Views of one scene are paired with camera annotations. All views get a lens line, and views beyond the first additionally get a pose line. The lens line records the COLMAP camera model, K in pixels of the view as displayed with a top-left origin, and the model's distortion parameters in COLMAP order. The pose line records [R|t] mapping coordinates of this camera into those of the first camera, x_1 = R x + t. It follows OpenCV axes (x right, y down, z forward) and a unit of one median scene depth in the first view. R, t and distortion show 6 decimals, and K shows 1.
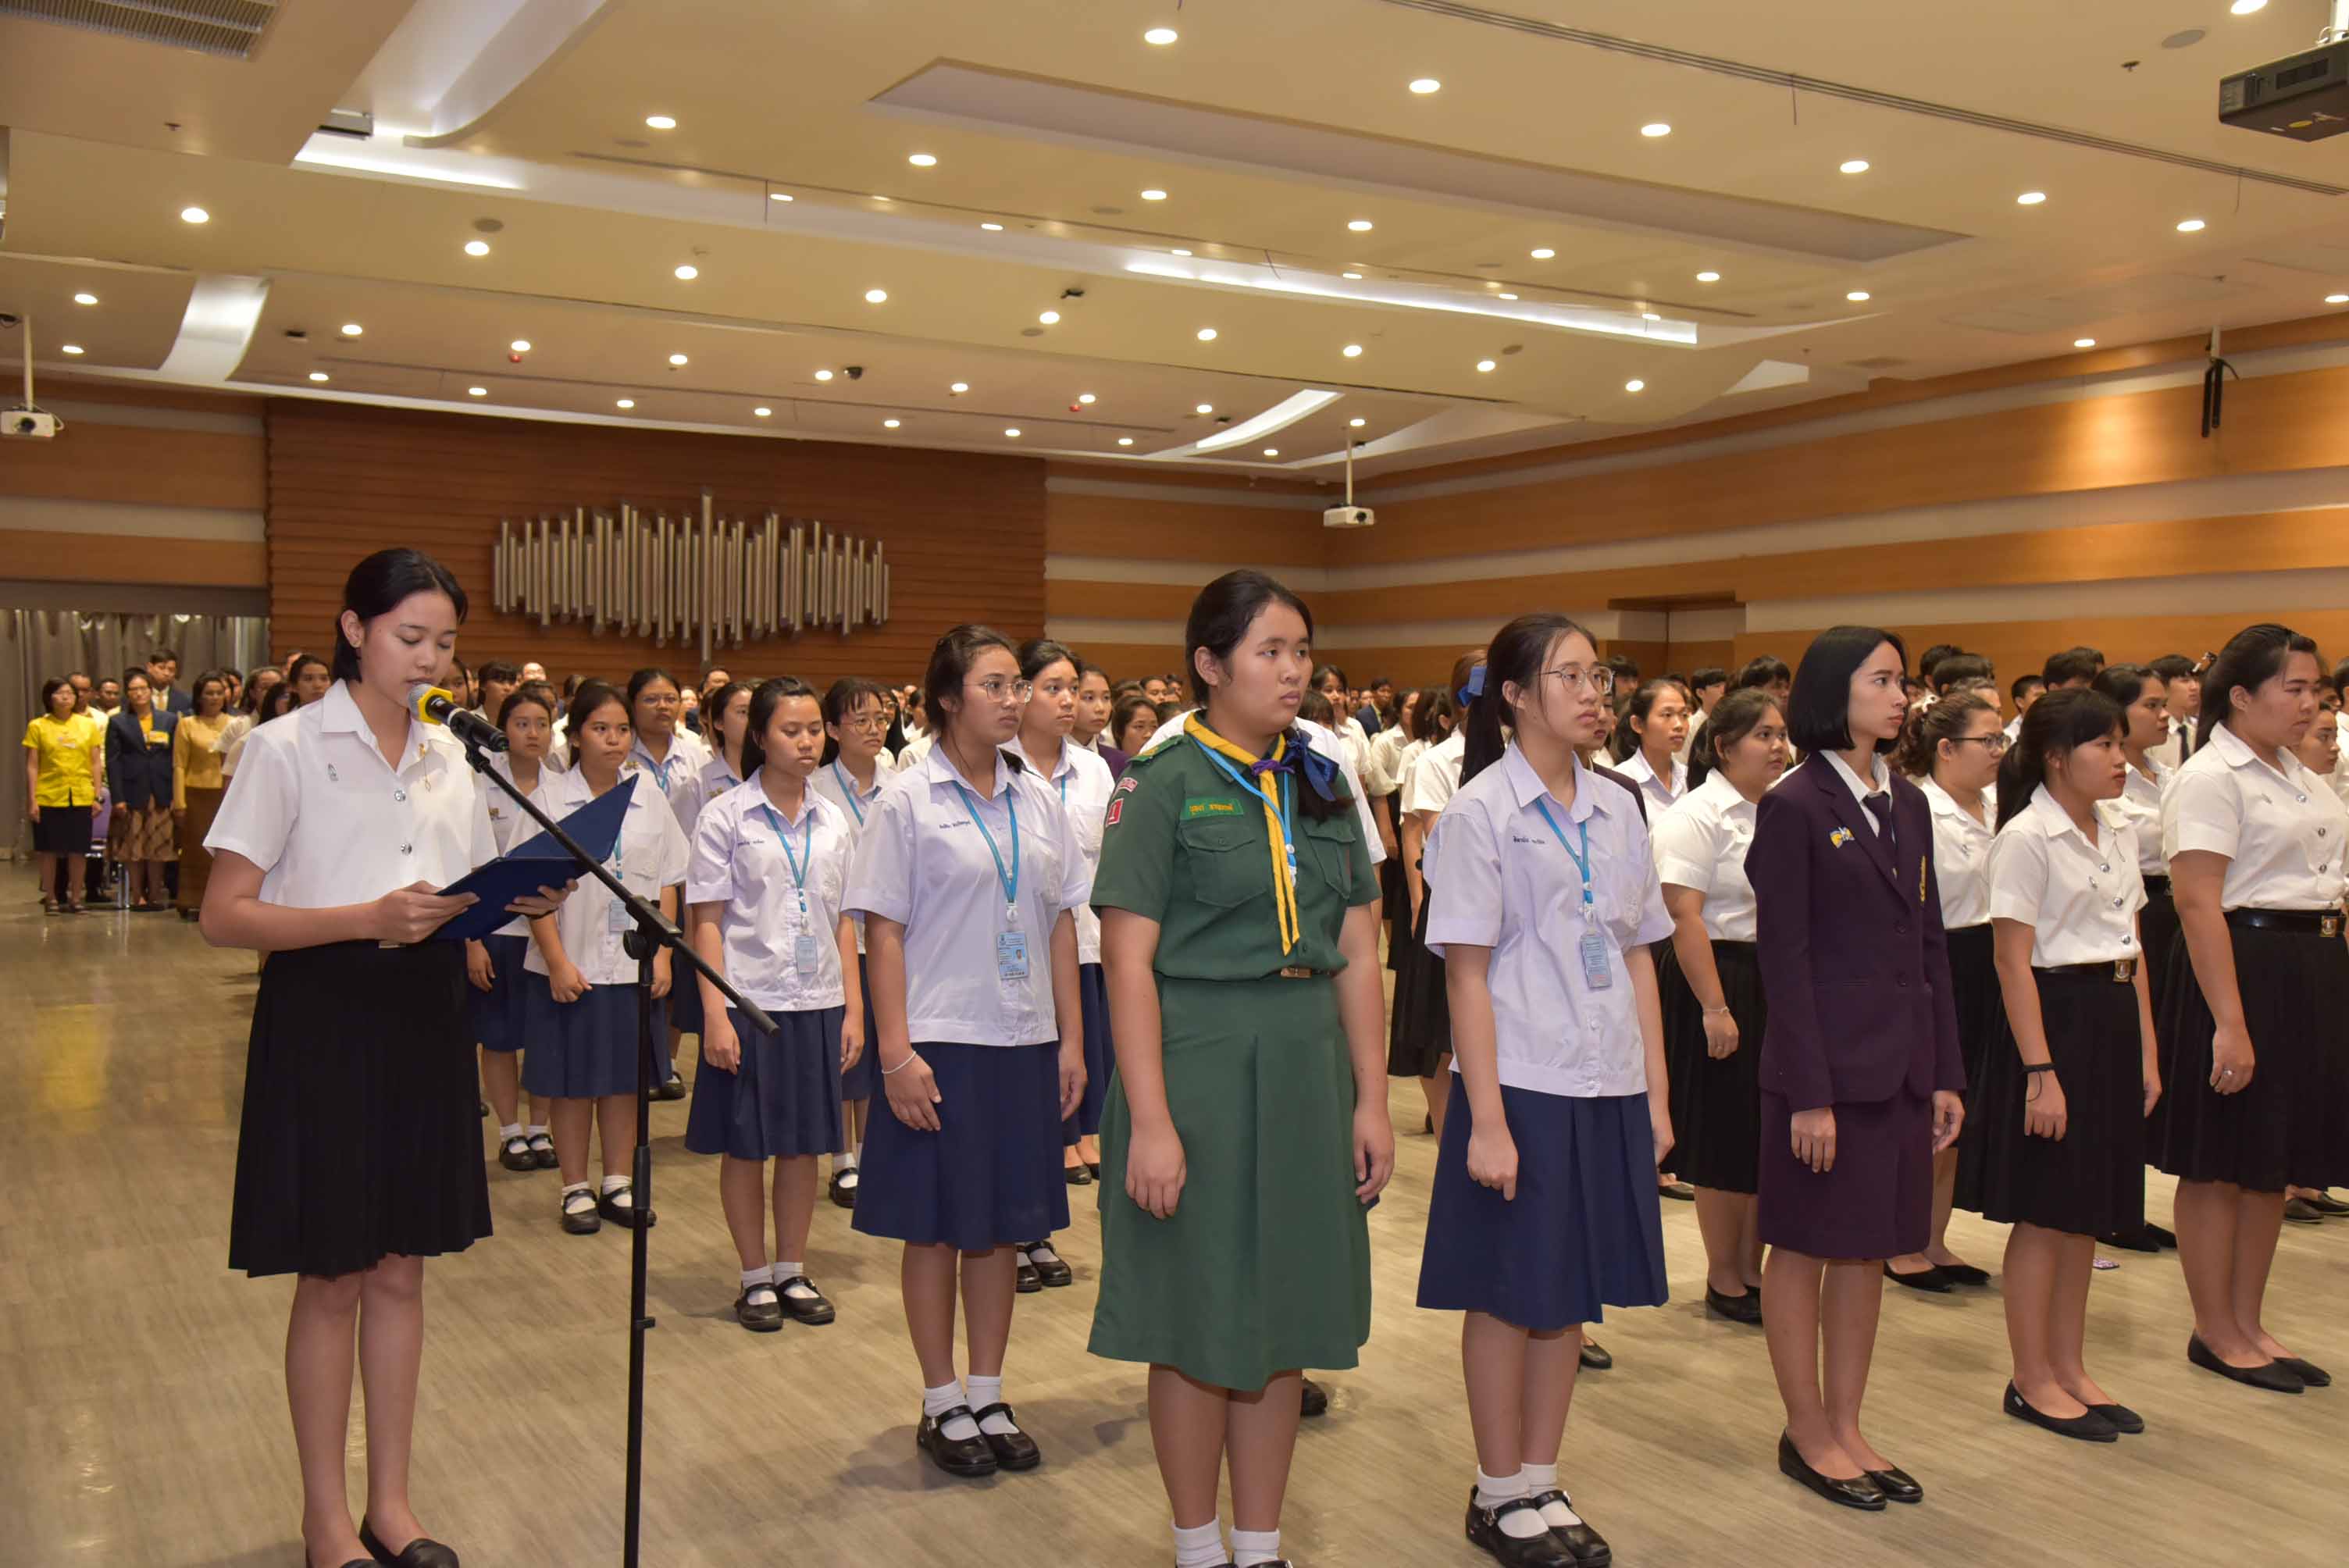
lens RADIAL K [[2202.6, 0, 1174.5], [0, 2202.6, 784.0], [0, 0, 1]] dist [0.016951, 0.197865]
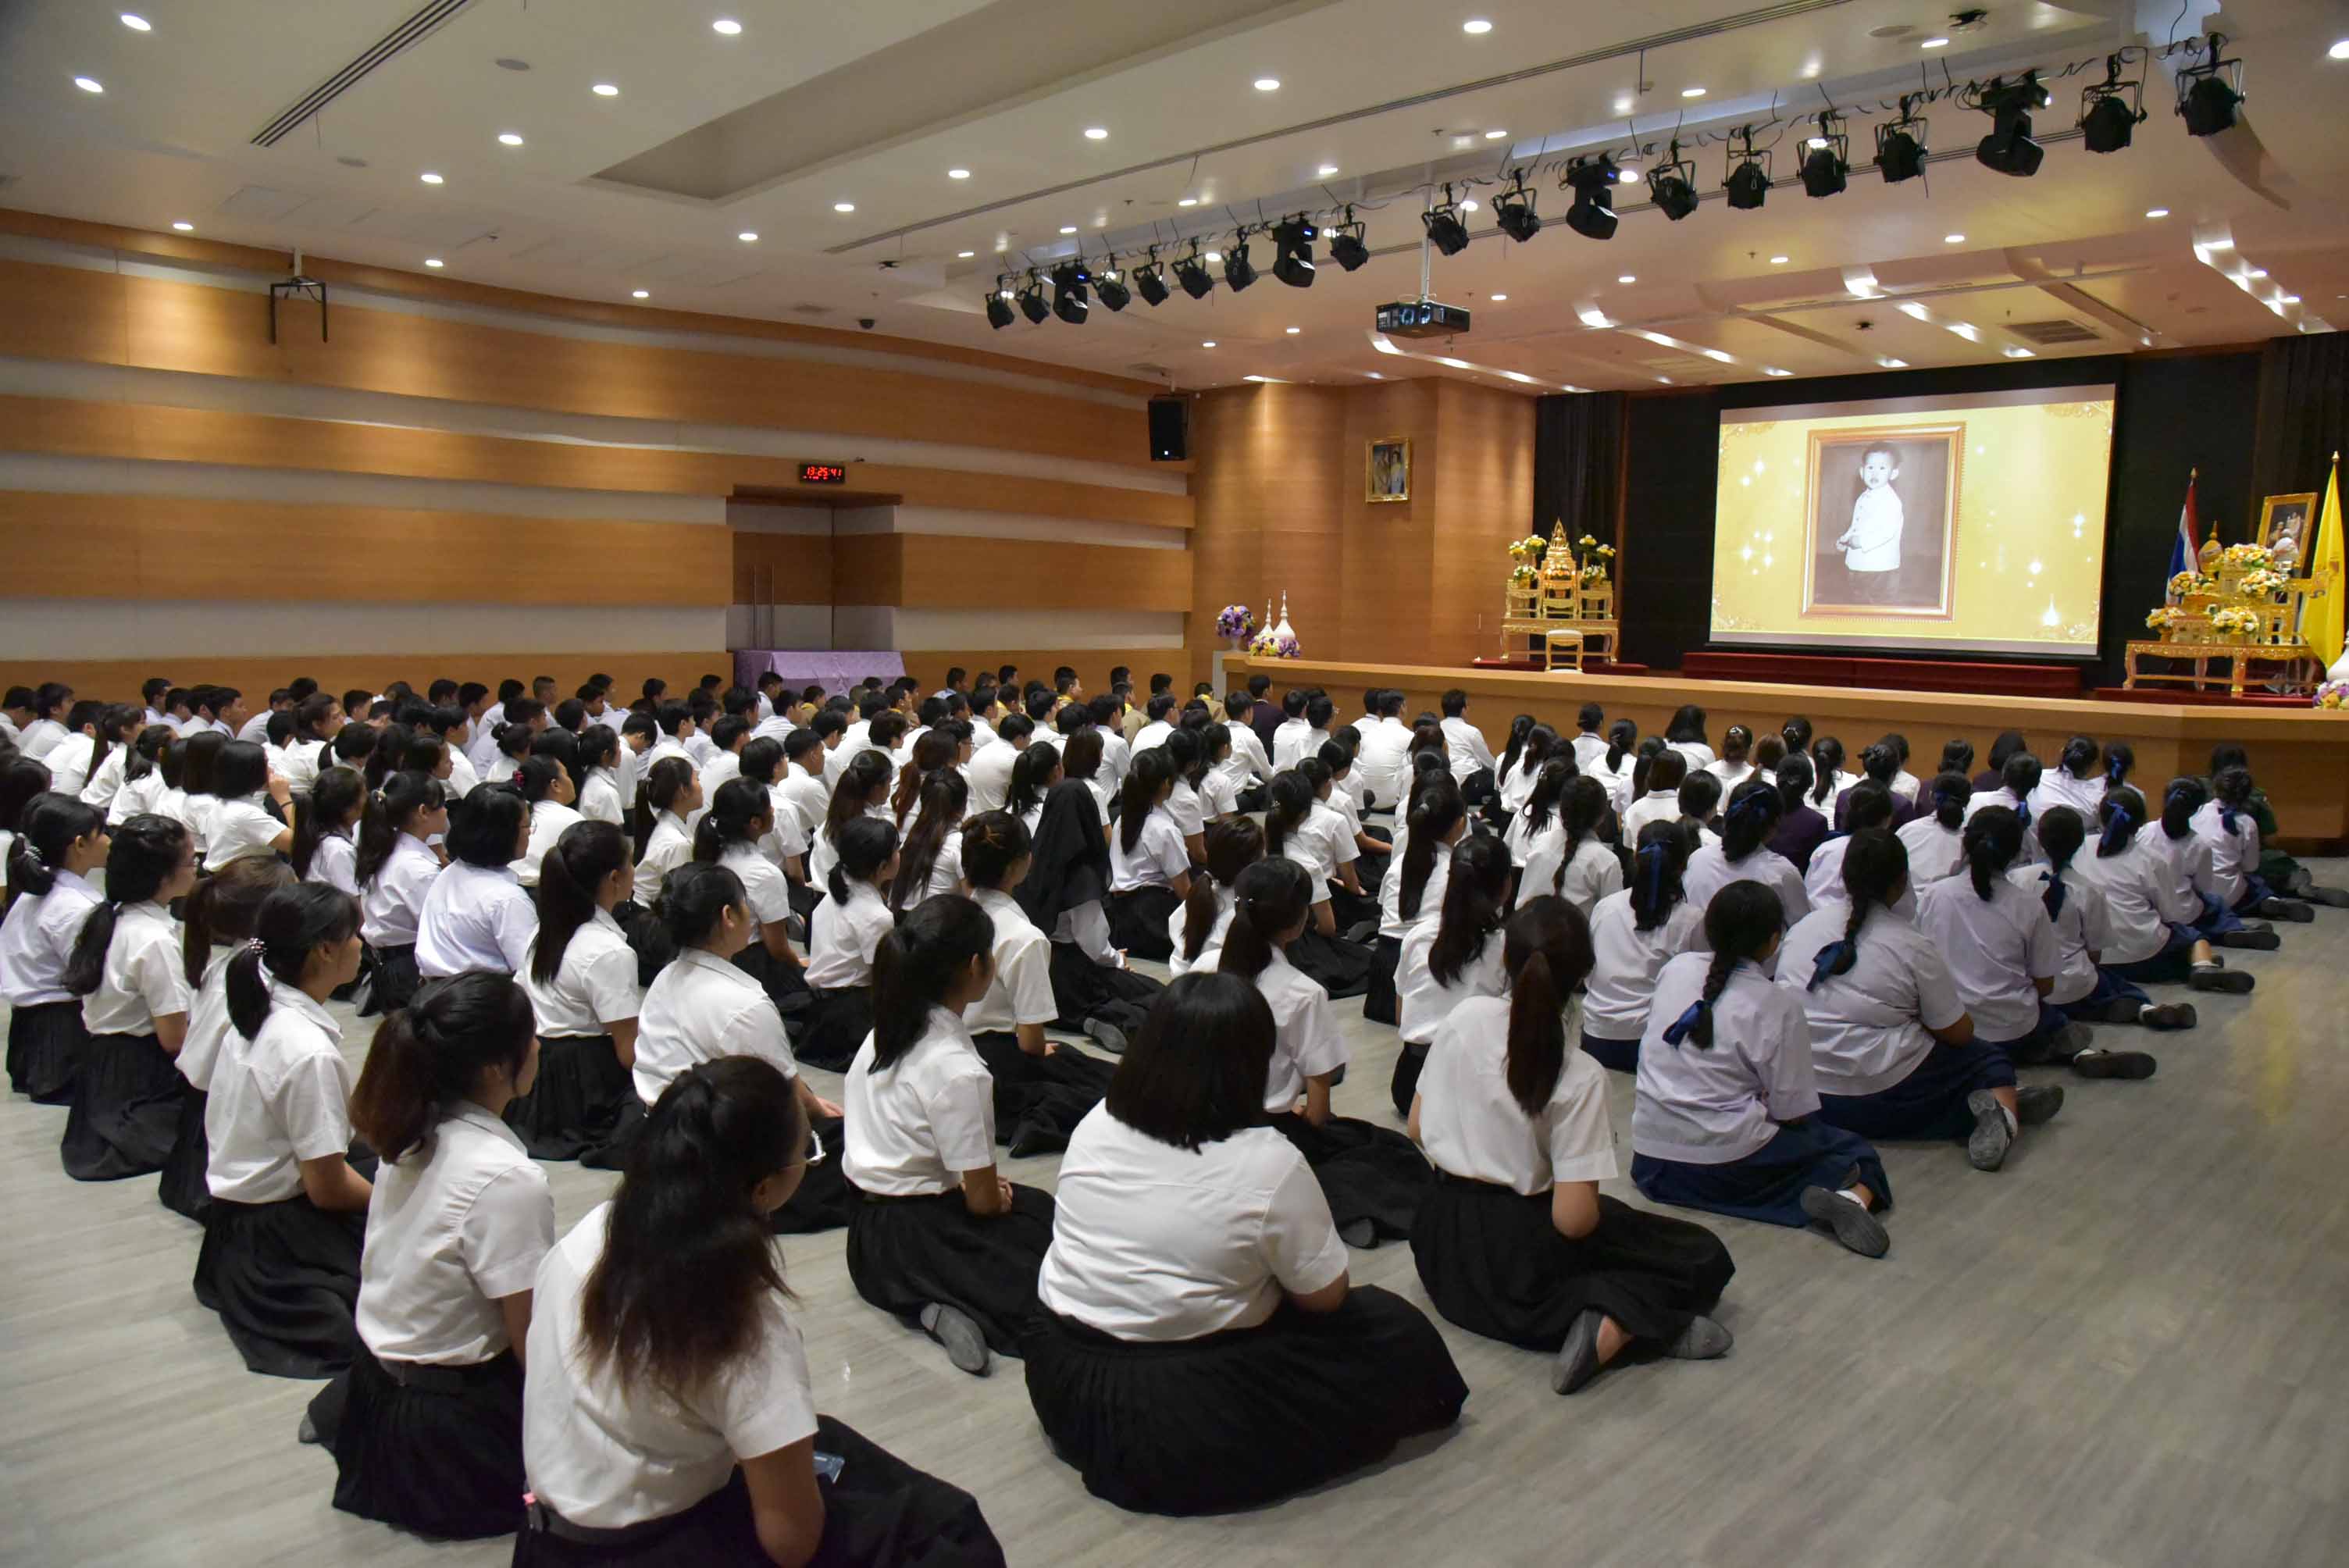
lens RADIAL K [[1672.6, 0, 1166.7], [0, 1672.6, 823.1], [0, 0, 1]] dist [-0.104029, 0.084553]
pose [[-0.256012, -0.137215, 0.956886, -0.391402], [0.012046, 0.989345, 0.145092, -0.025071], [-0.966599, 0.048672, -0.251631, 0.652760]]
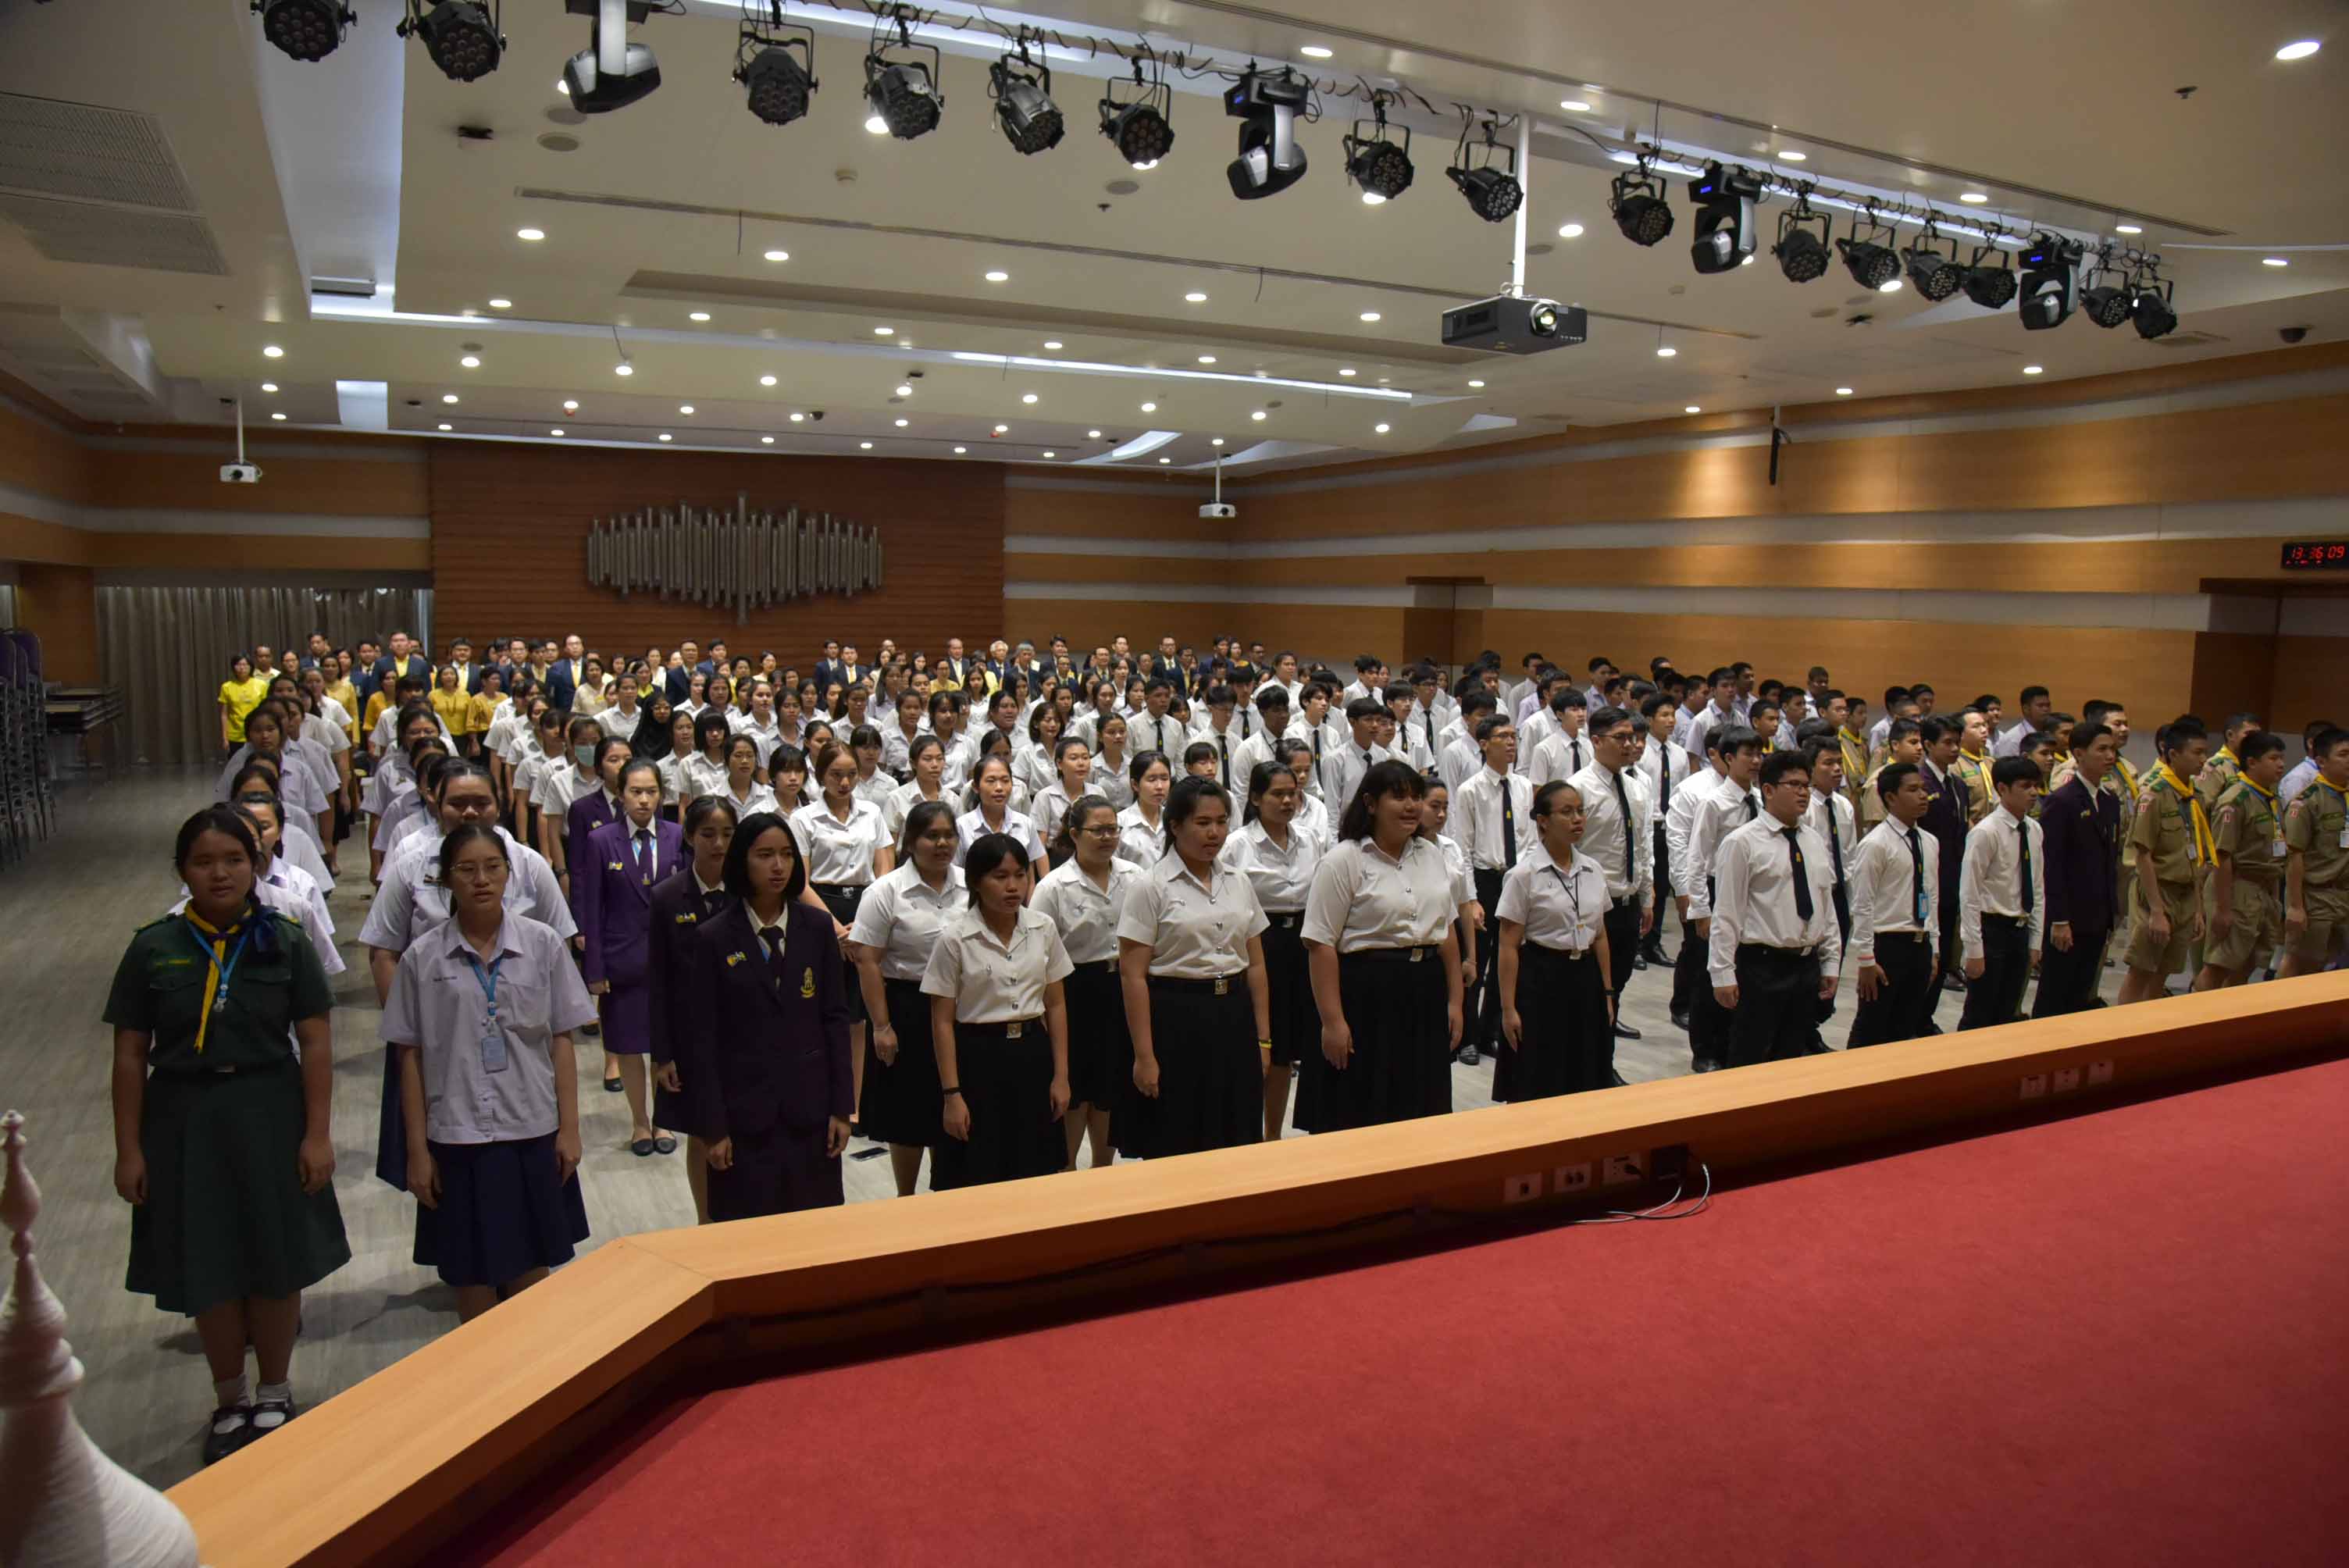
lens RADIAL K [[1667.8, 0, 1157.4], [0, 1667.8, 834.4], [0, 0, 1]] dist [-0.108218, 0.083261]
pose [[0.997144, 0.020148, -0.072780, 0.141330], [-0.012326, 0.994250, 0.106370, -0.038965], [0.074505, -0.105169, 0.991659, -0.021558]]
